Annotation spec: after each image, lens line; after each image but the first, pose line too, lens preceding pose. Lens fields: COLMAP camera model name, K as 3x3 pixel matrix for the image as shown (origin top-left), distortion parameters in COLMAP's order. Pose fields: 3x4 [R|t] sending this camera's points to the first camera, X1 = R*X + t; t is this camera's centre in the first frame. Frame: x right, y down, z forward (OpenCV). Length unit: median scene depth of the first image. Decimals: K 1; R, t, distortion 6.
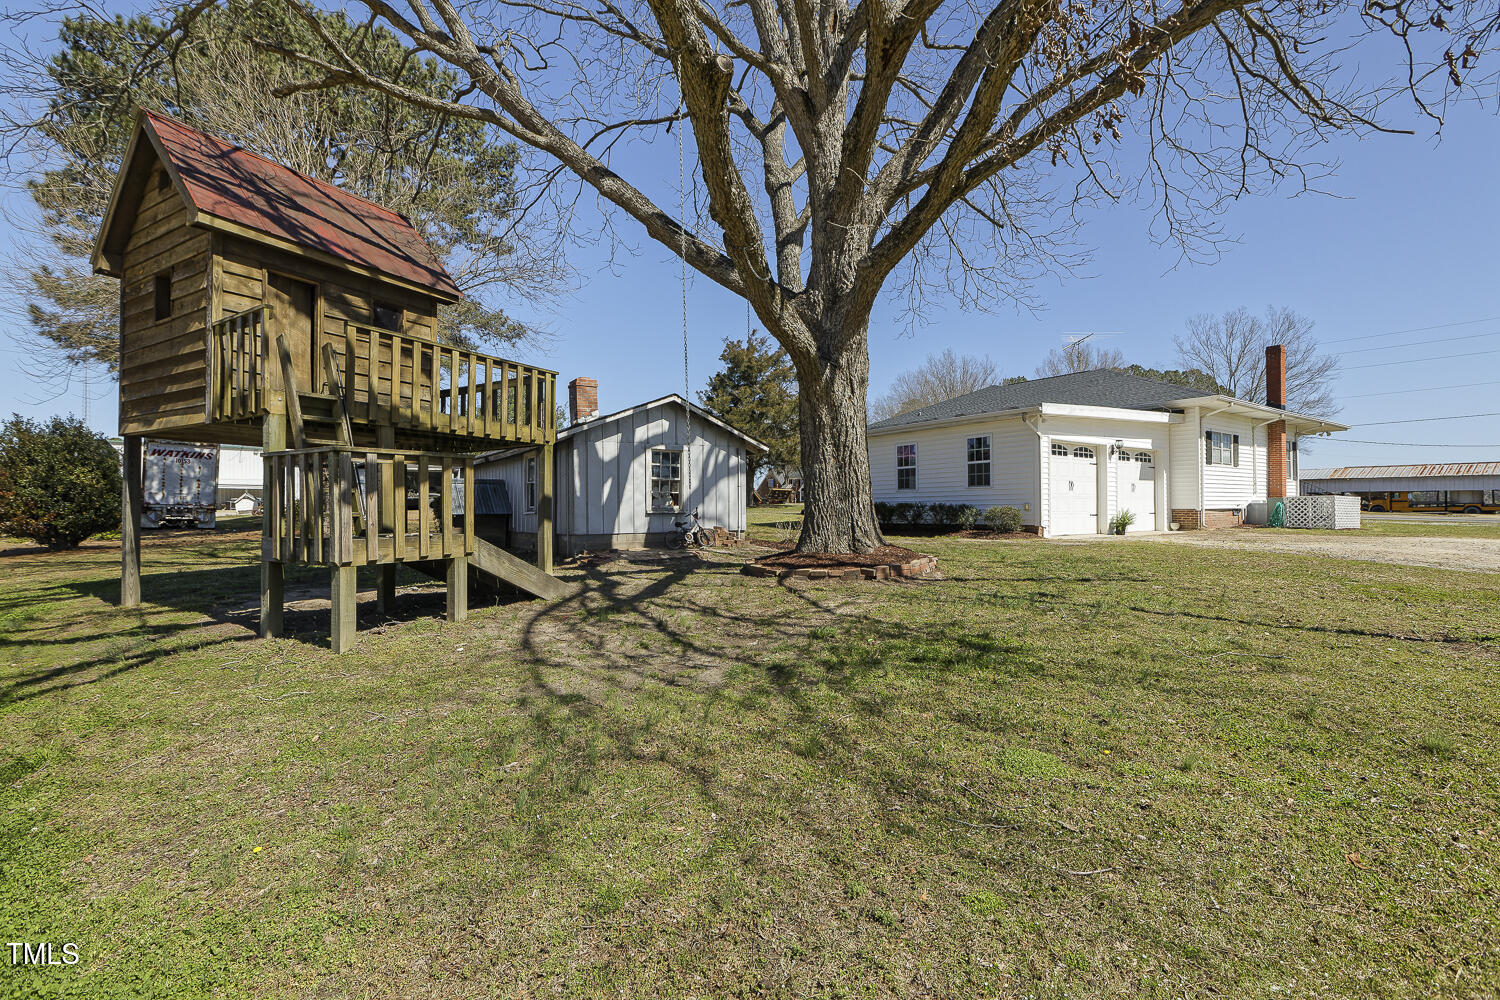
lens RADIAL K [[676.9, 0, 746.2], [0, 676.9, 504.5], [0, 0, 1]] dist [0.001400, 0.001294]
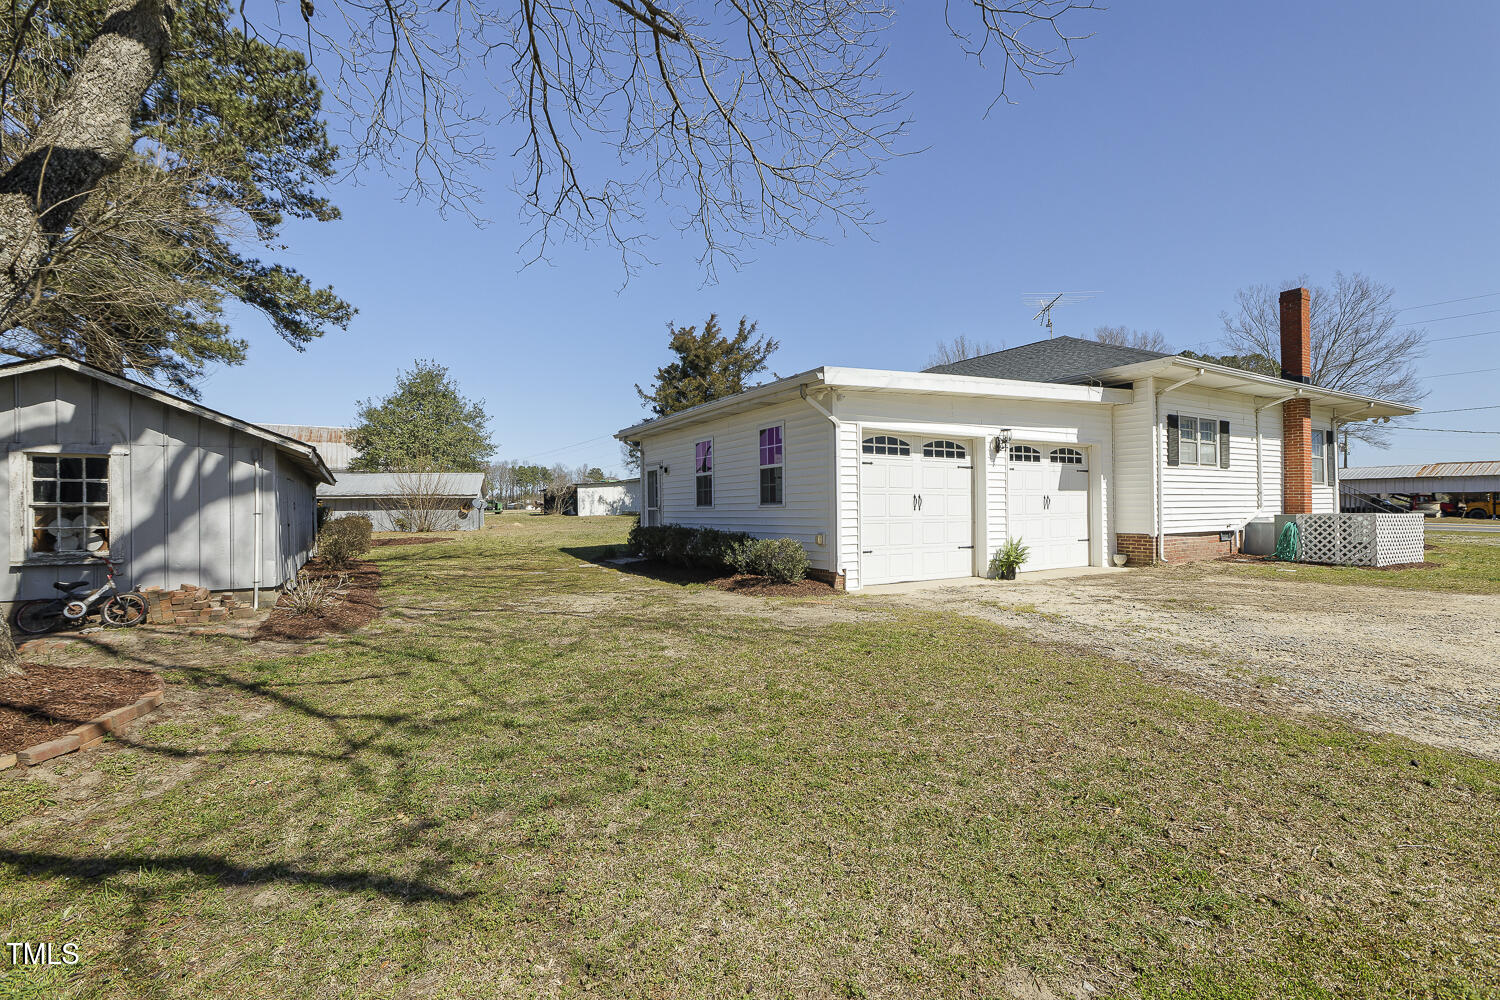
lens RADIAL K [[664.2, 0, 751.8], [0, 664.2, 506.1], [0, 0, 1]] dist [-0.001788, -0.000245]
pose [[0.996235, -0.003309, -0.086625, 0.338268], [0.003660, 0.999986, 0.003887, -0.024381], [0.086611, -0.004189, 0.996233, 0.329841]]
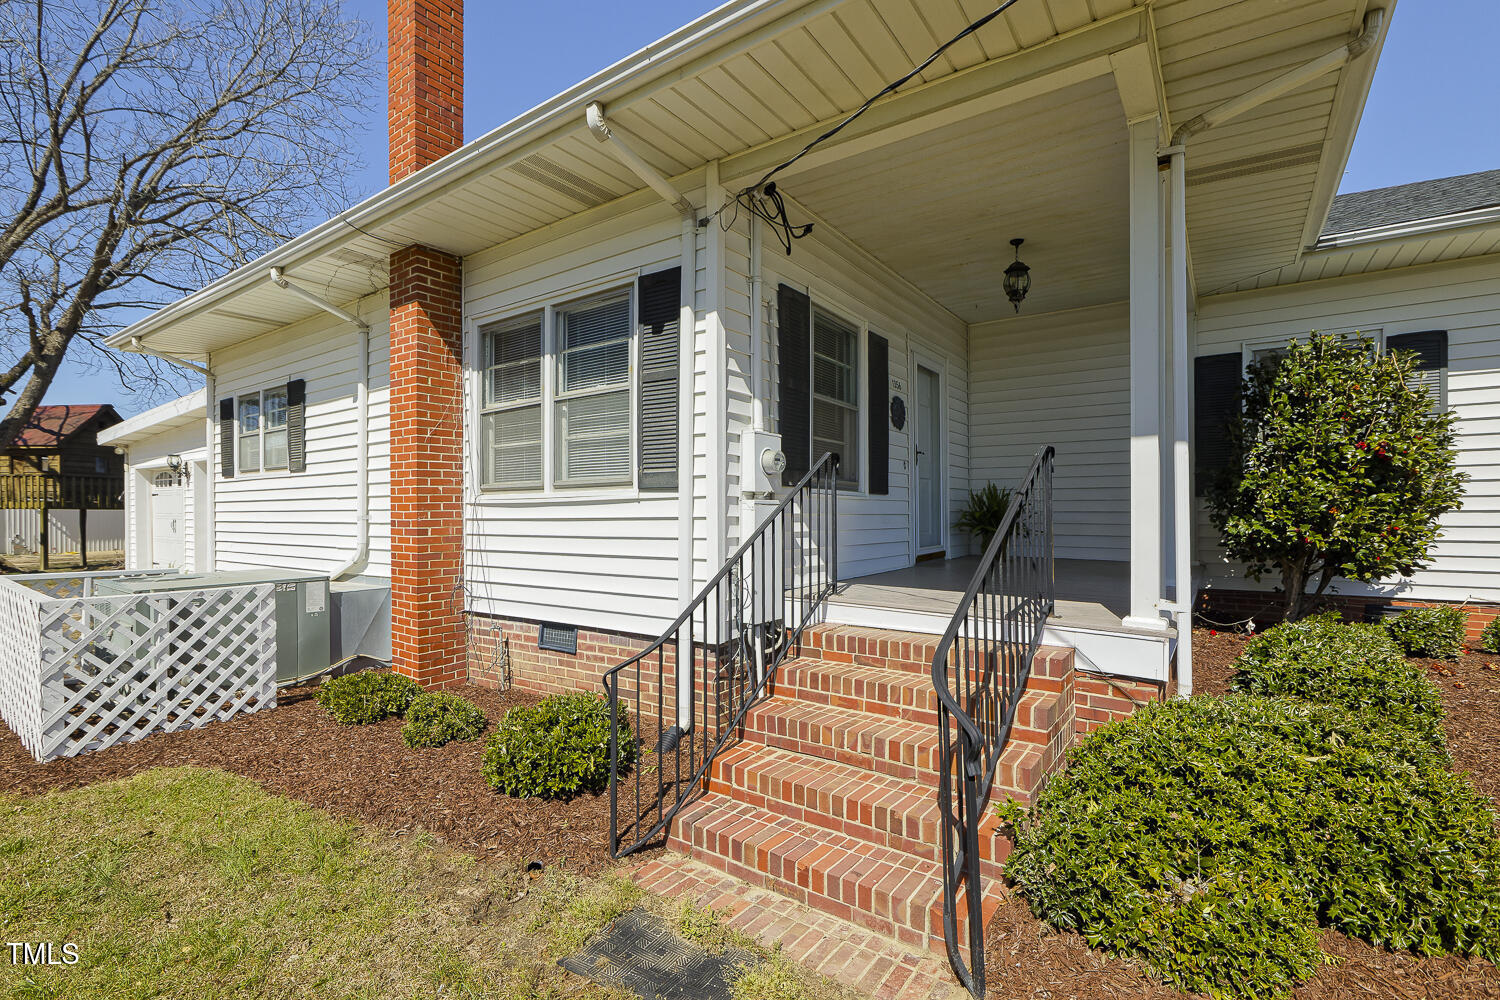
lens RADIAL K [[676.9, 0, 746.2], [0, 676.9, 504.5], [0, 0, 1]] dist [0.001400, 0.001294]
pose [[0.336642, -0.003418, -0.941626, 1.217446], [0.014217, 0.999898, 0.001454, -0.038973], [0.941525, -0.013877, 0.336657, 1.186235]]
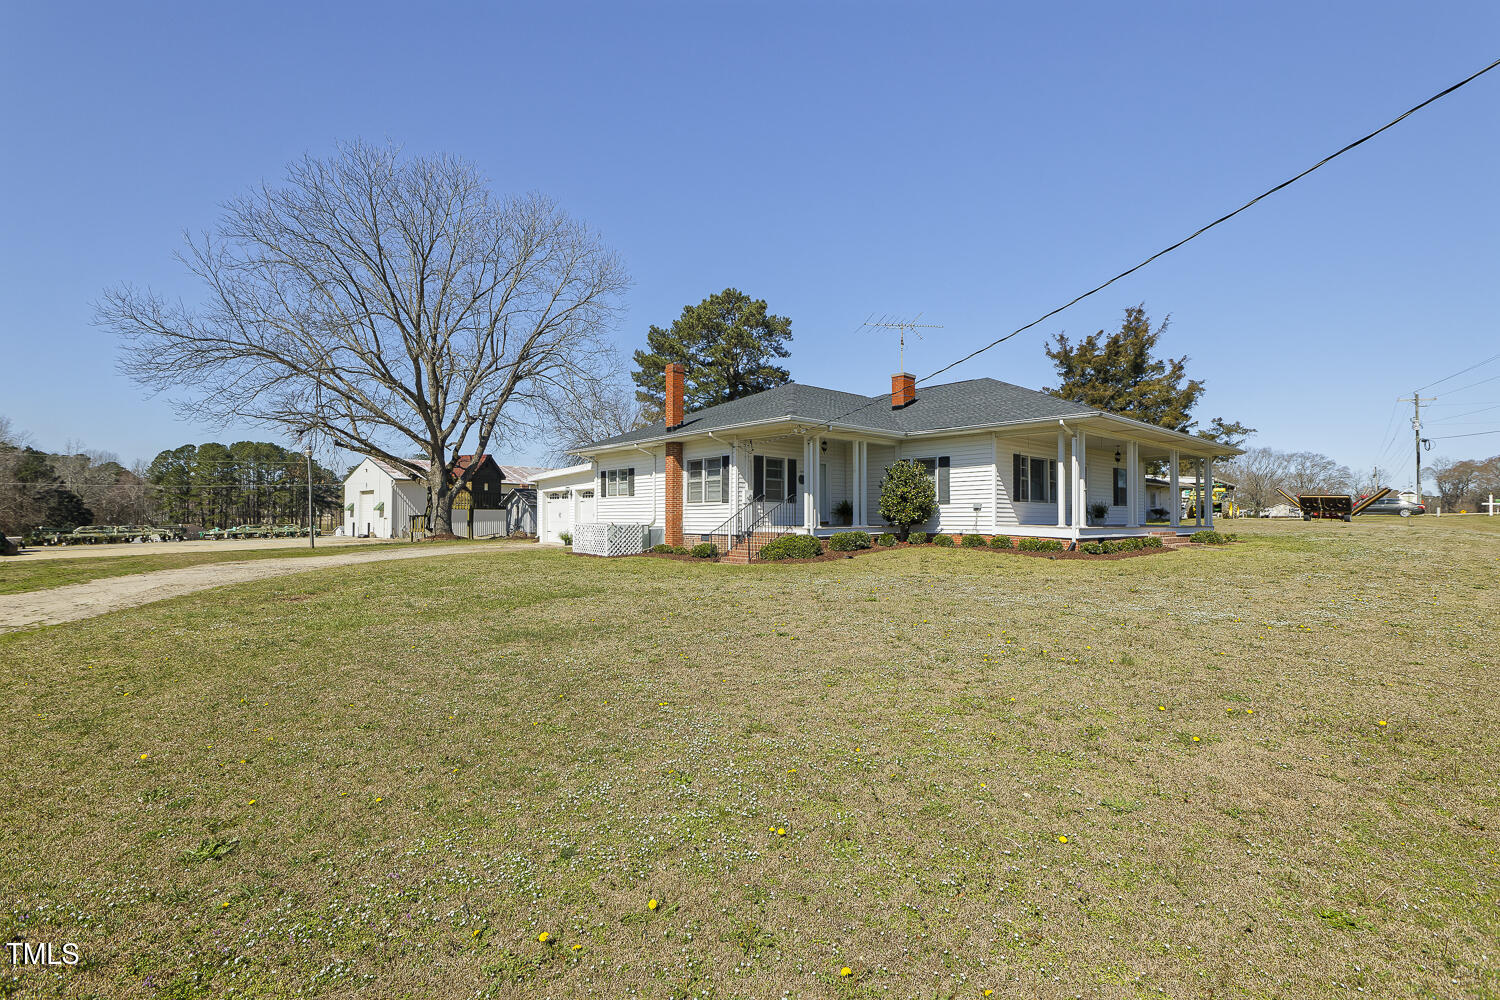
lens RADIAL K [[664.2, 0, 751.8], [0, 664.2, 506.1], [0, 0, 1]] dist [-0.001788, -0.000245]
pose [[0.105283, -0.008063, -0.994410, 1.993635], [0.011702, 0.999908, -0.006868, -0.031119], [0.994373, -0.010913, 0.105367, 1.167787]]
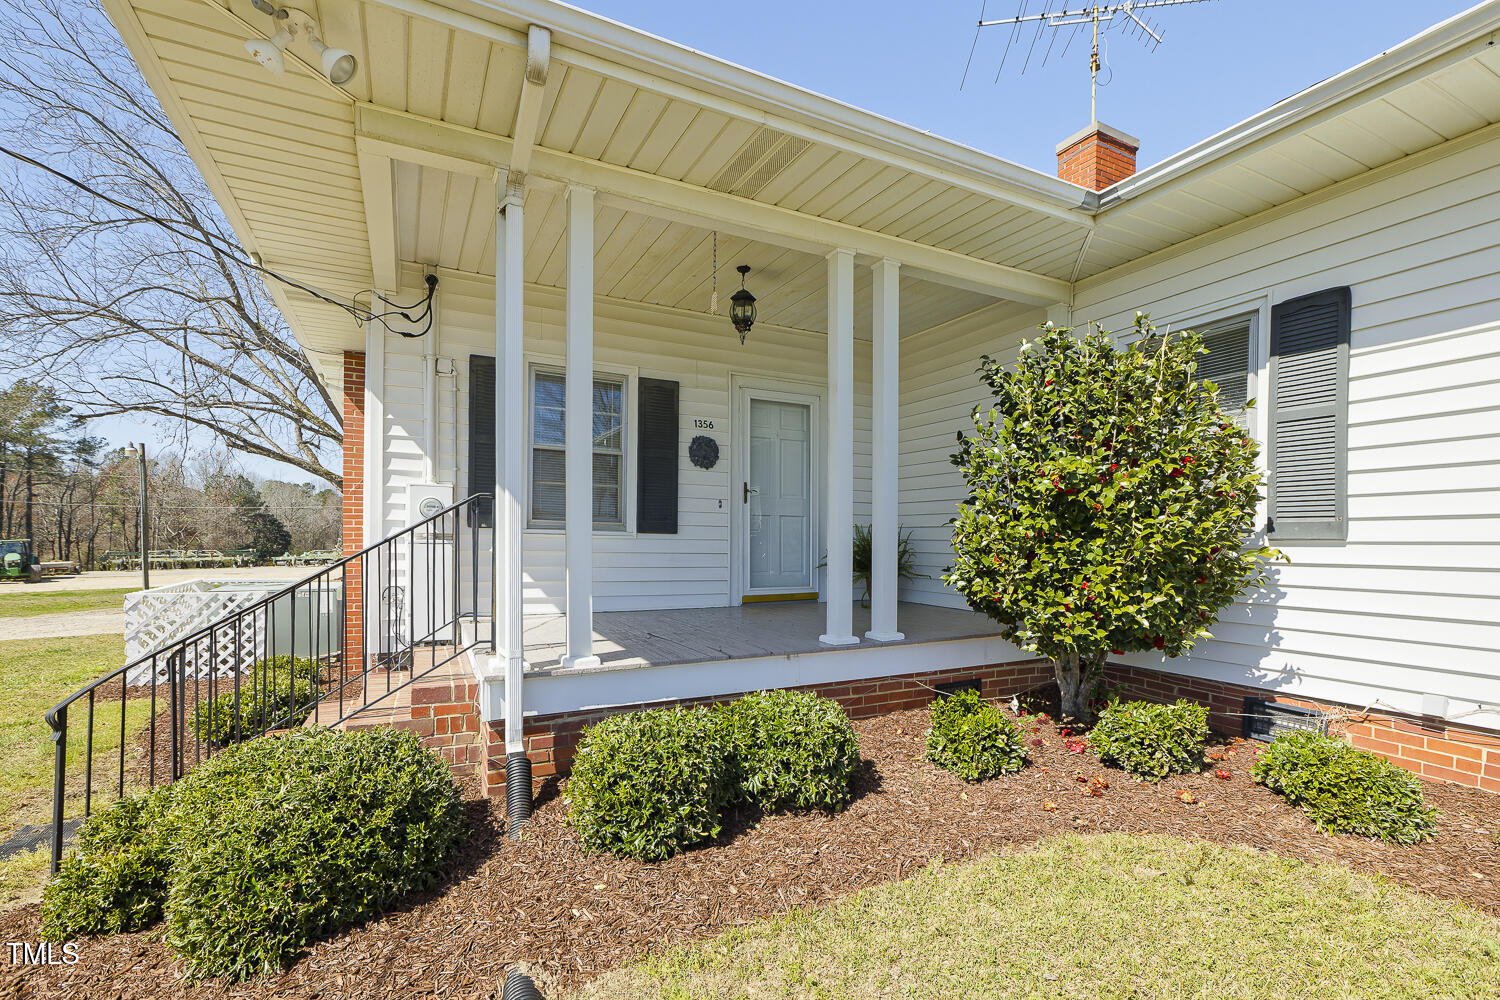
lens RADIAL K [[682.1, 0, 750.7], [0, 682.1, 543.3], [0, 0, 1]] dist [-0.000696, -0.000009]
pose [[-0.154492, 0.011871, -0.987923, 1.256664], [0.007004, 0.999916, 0.010920, -0.040836], [0.987969, -0.005232, -0.154562, 1.430417]]
